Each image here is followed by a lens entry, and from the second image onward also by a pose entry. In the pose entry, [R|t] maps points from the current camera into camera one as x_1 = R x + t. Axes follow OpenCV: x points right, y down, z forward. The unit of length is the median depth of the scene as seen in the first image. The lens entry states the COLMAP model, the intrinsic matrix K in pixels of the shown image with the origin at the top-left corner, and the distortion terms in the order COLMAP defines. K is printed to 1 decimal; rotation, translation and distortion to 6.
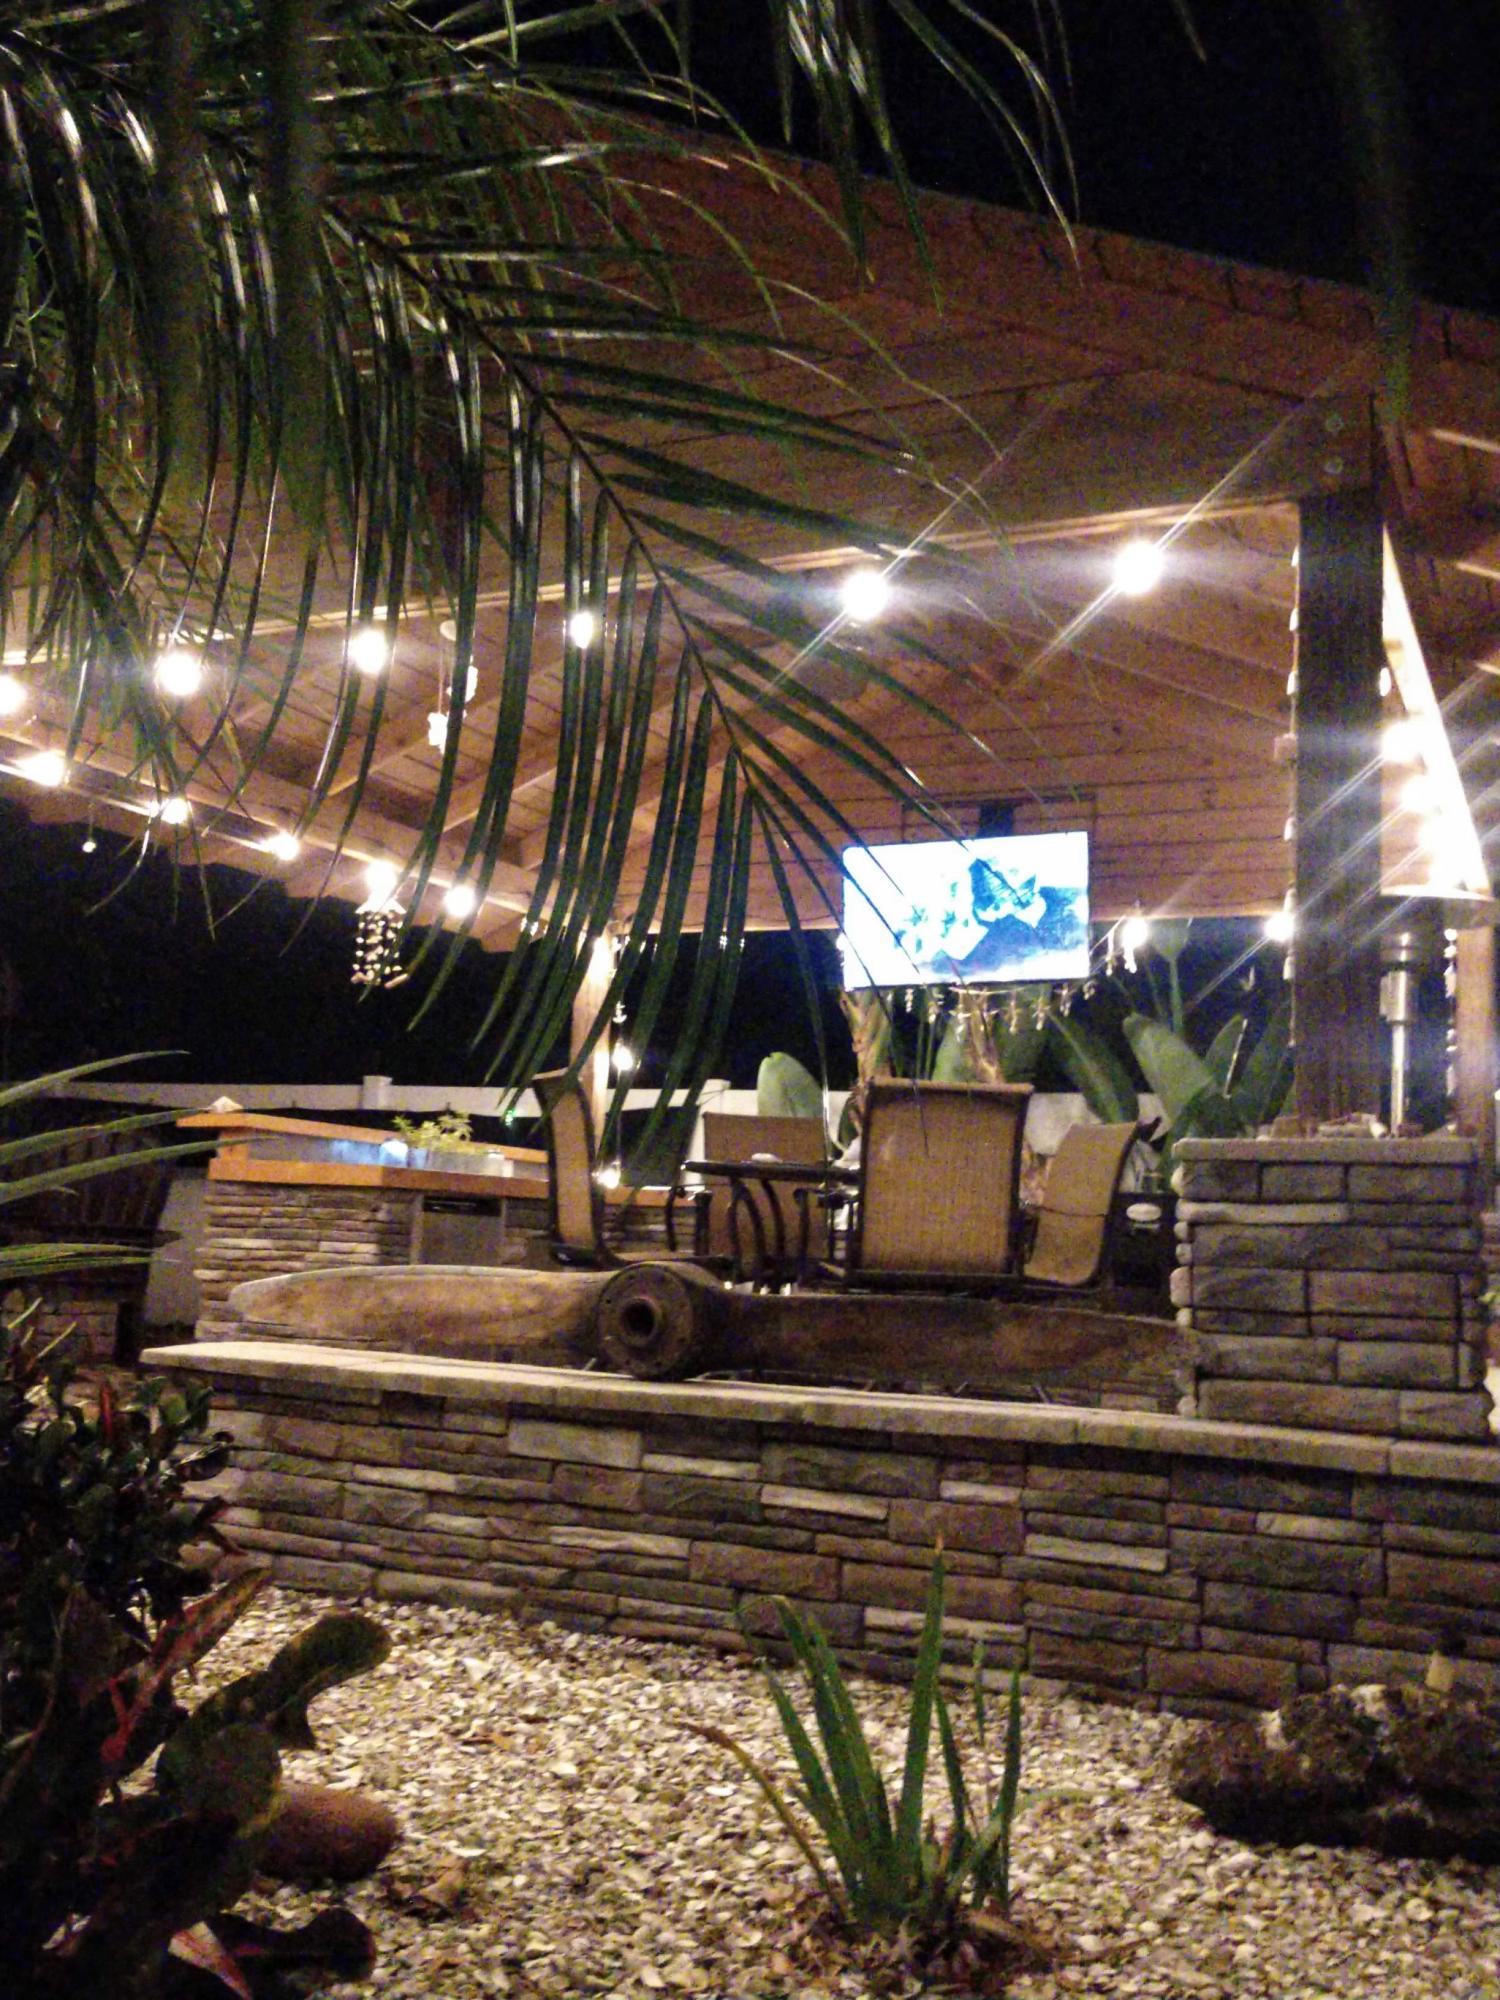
lens RADIAL K [[1896.6, 0, 751.6], [0, 1896.6, 986.3], [0, 0, 1]] dist [0.002510, 0.021992]
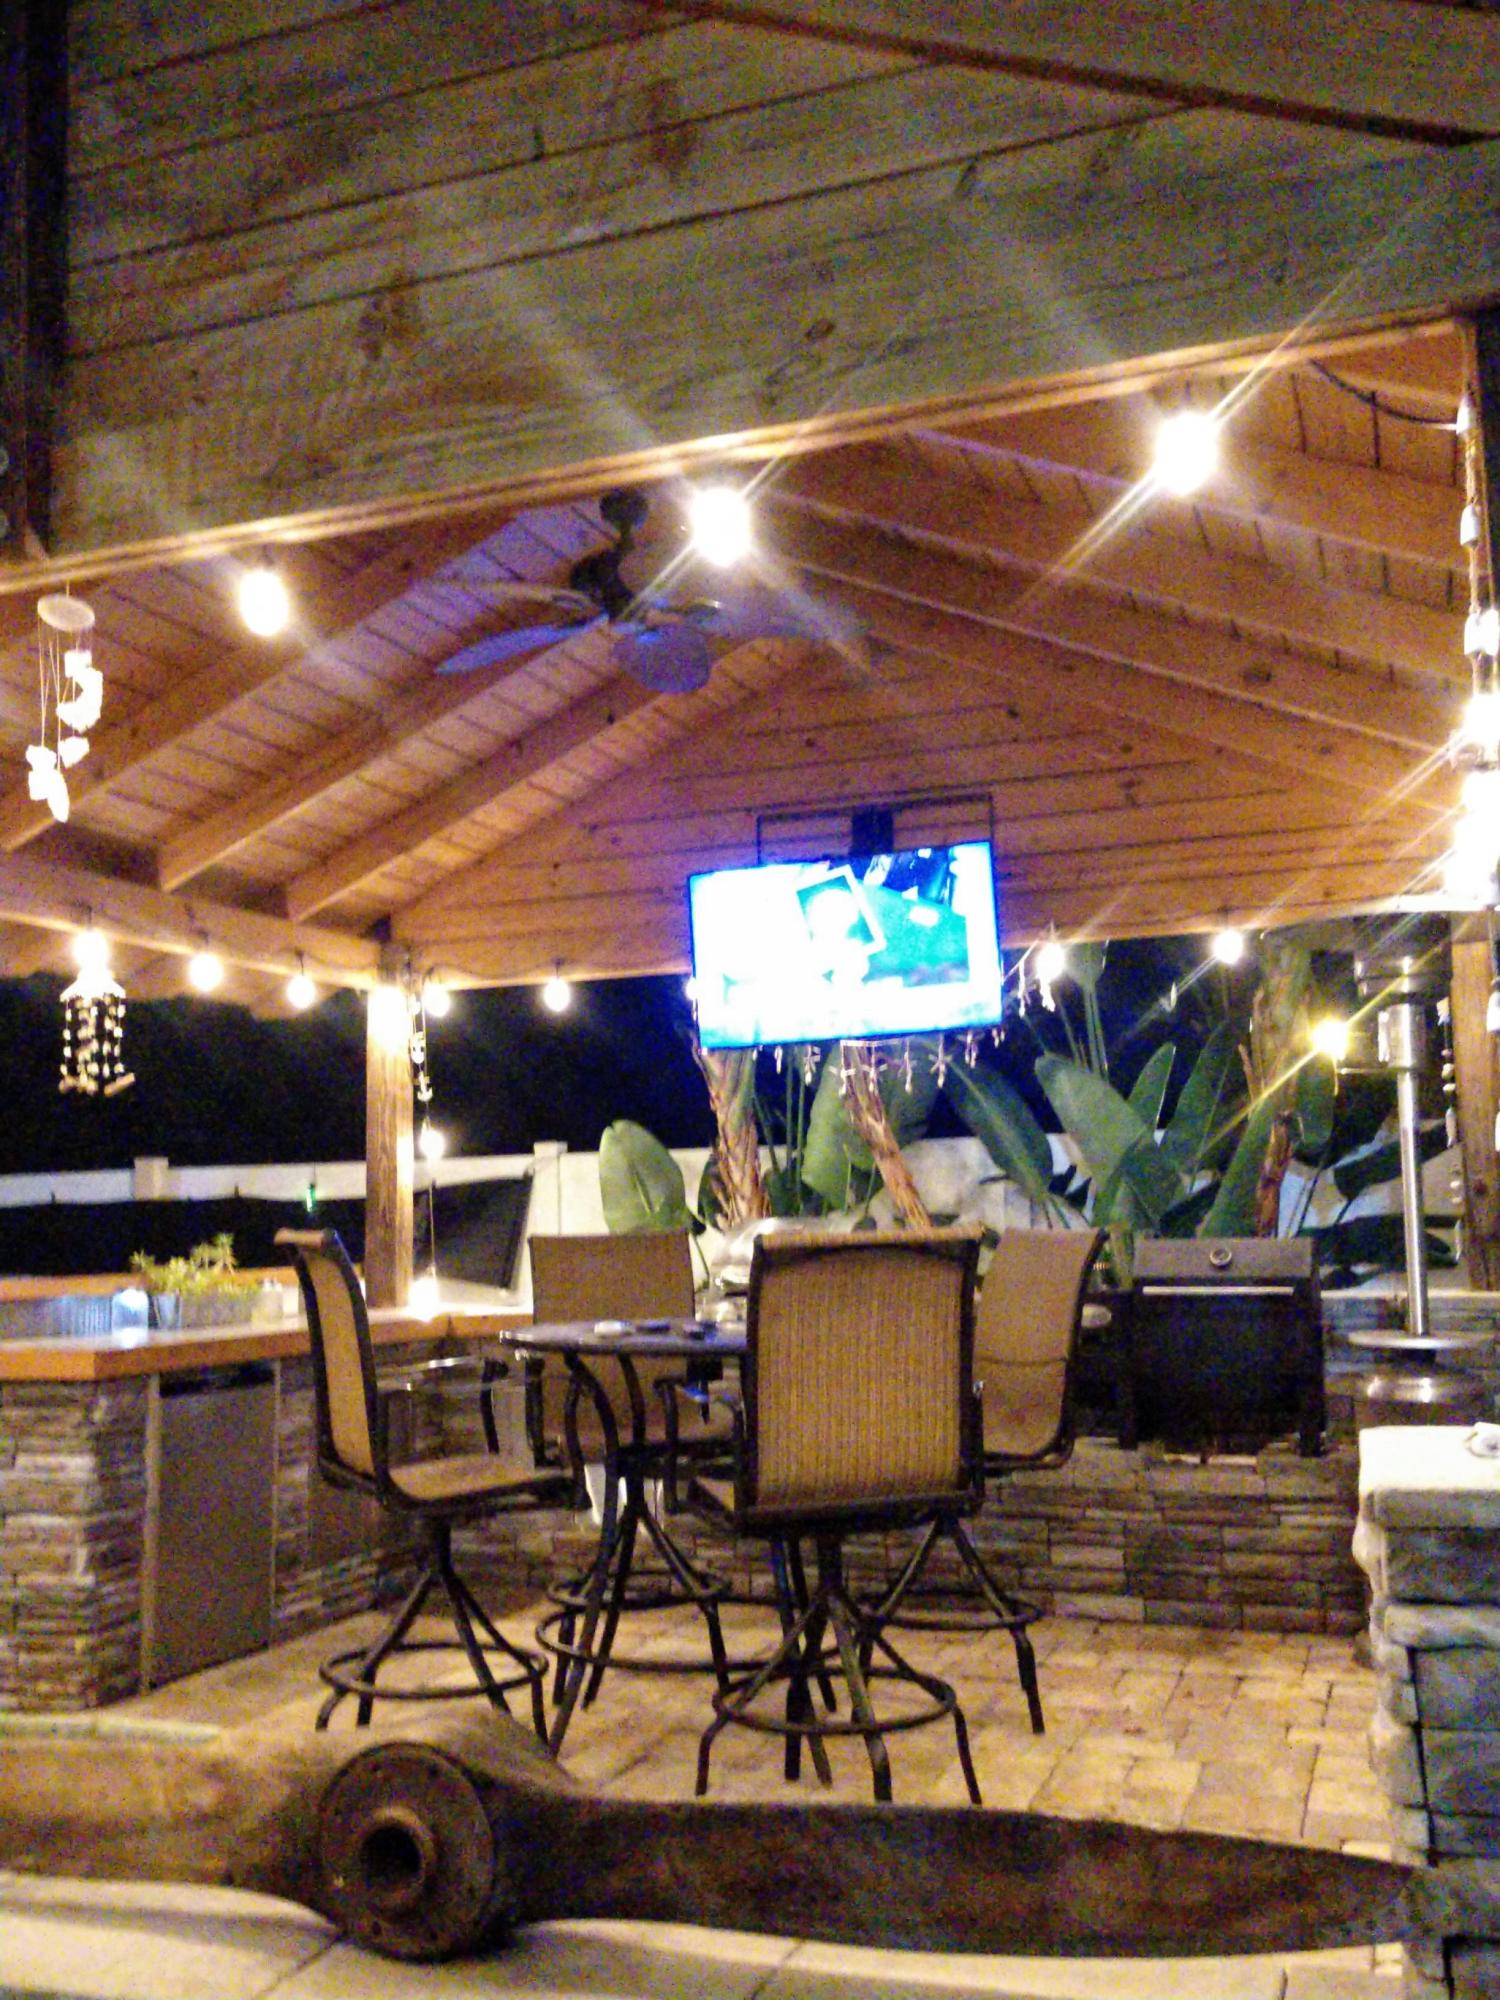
lens RADIAL K [[1896.6, 0, 751.6], [0, 1896.6, 986.3], [0, 0, 1]] dist [0.002510, 0.021992]
pose [[0.994765, -0.058345, 0.083901, 0.005148], [0.057873, 0.998291, 0.008052, -0.031940], [-0.084228, -0.003154, 0.996442, 0.200119]]
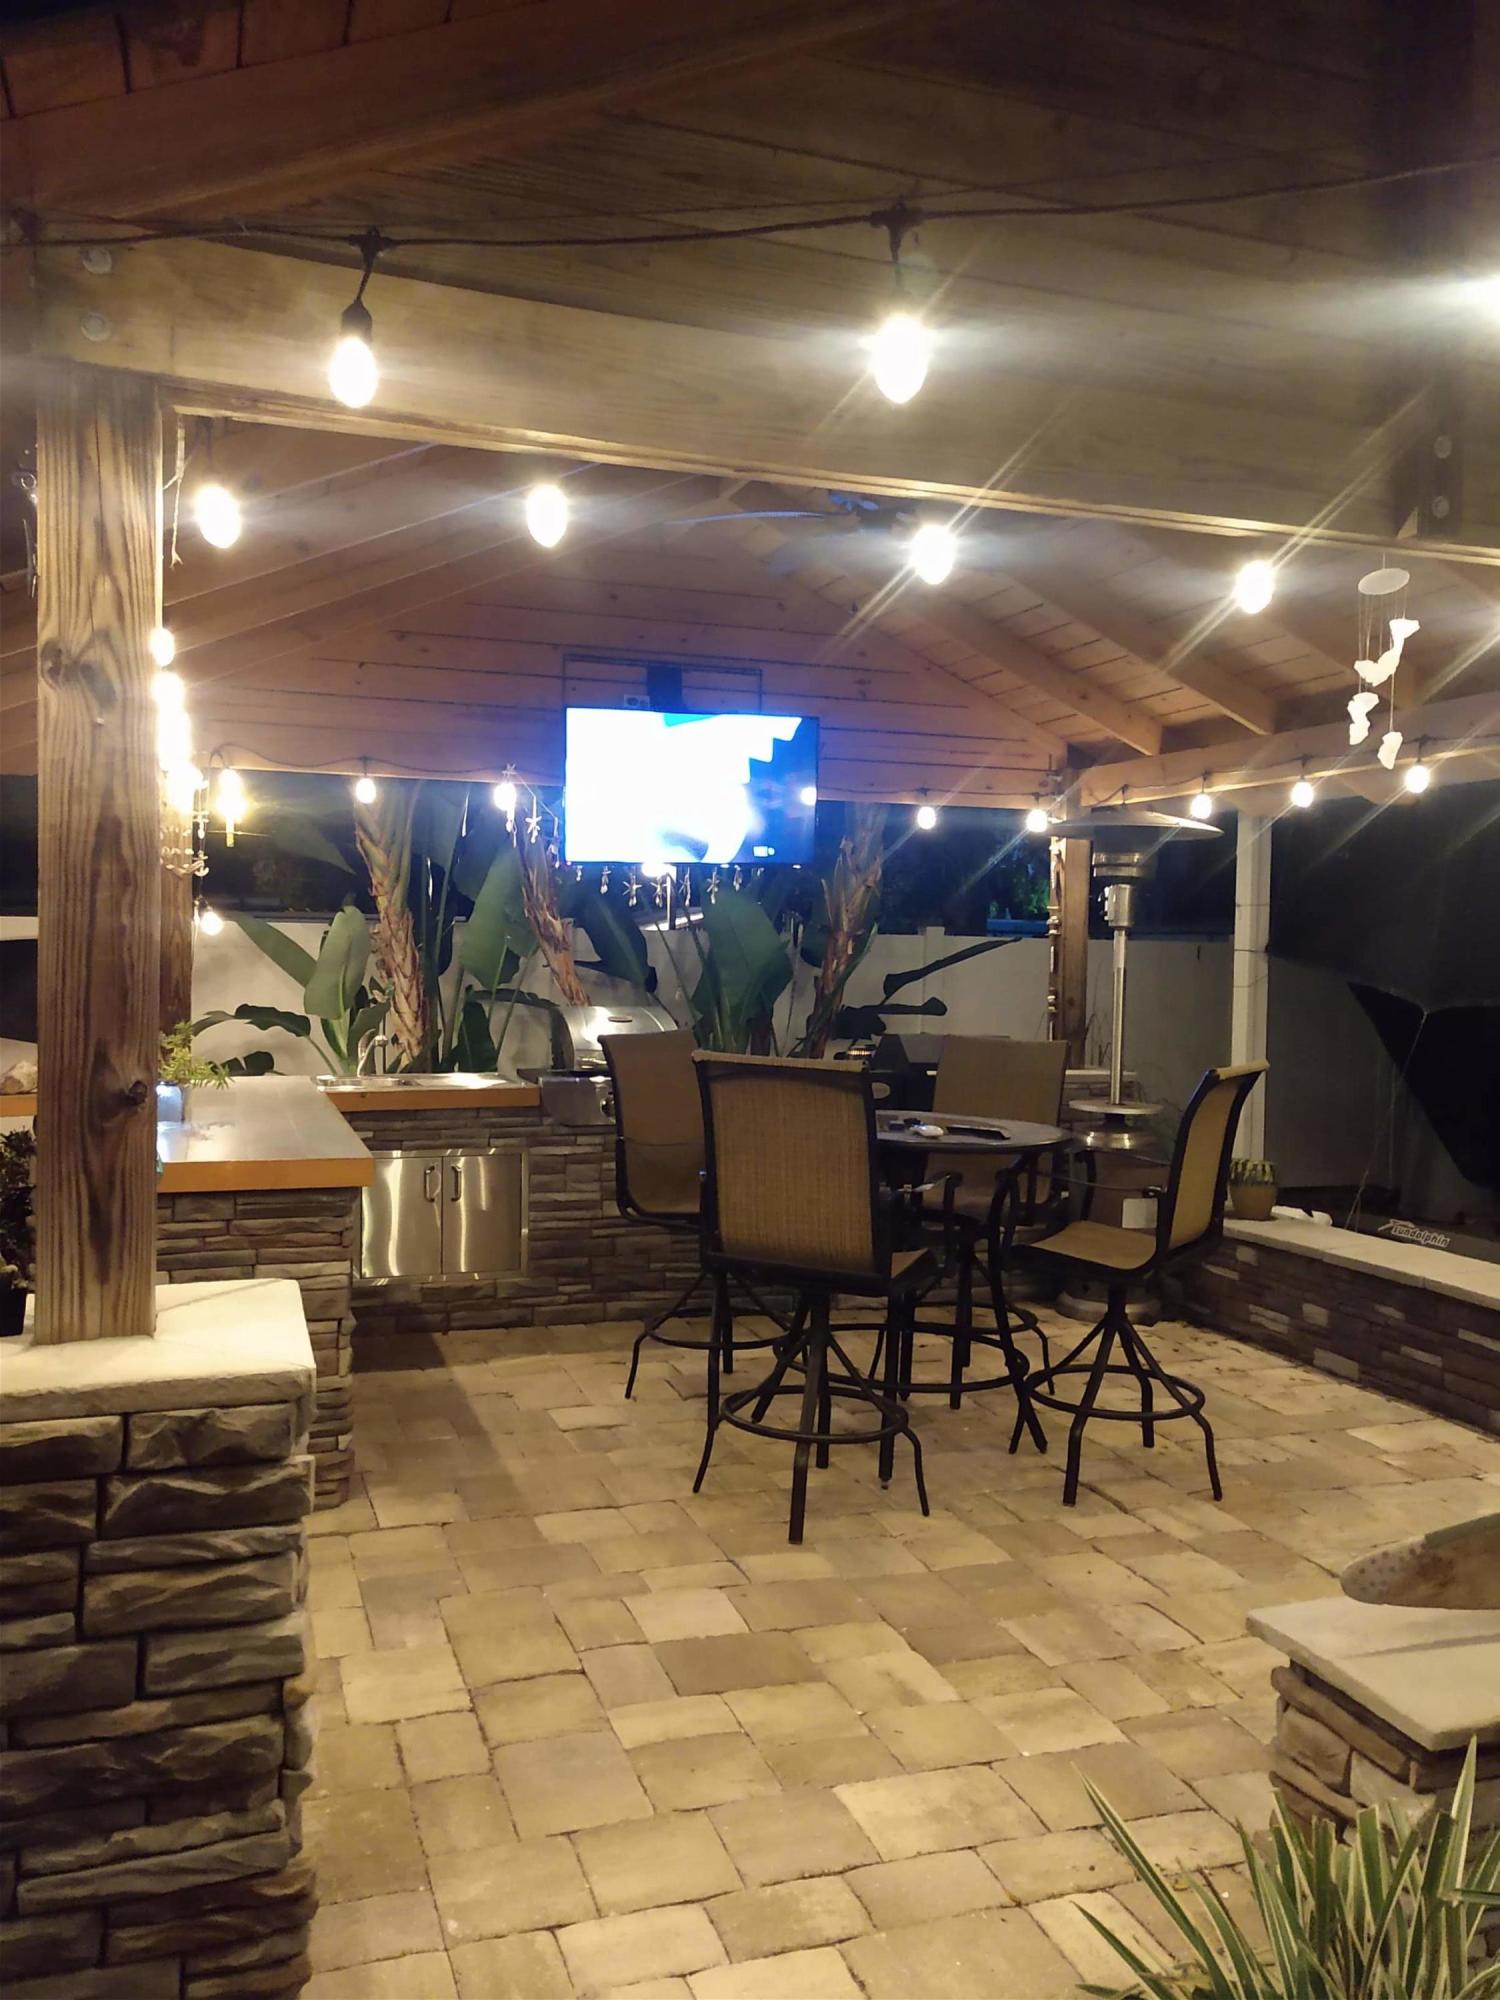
lens RADIAL K [[1556.9, 0, 750.0], [0, 1556.9, 1000.0], [0, 0, 1]] dist [0.022328, 0.001975]
pose [[0.722478, -0.052377, 0.689407, -0.417535], [-0.077015, 0.984824, 0.155530, -0.058836], [-0.687091, -0.165462, 0.707480, 0.401512]]
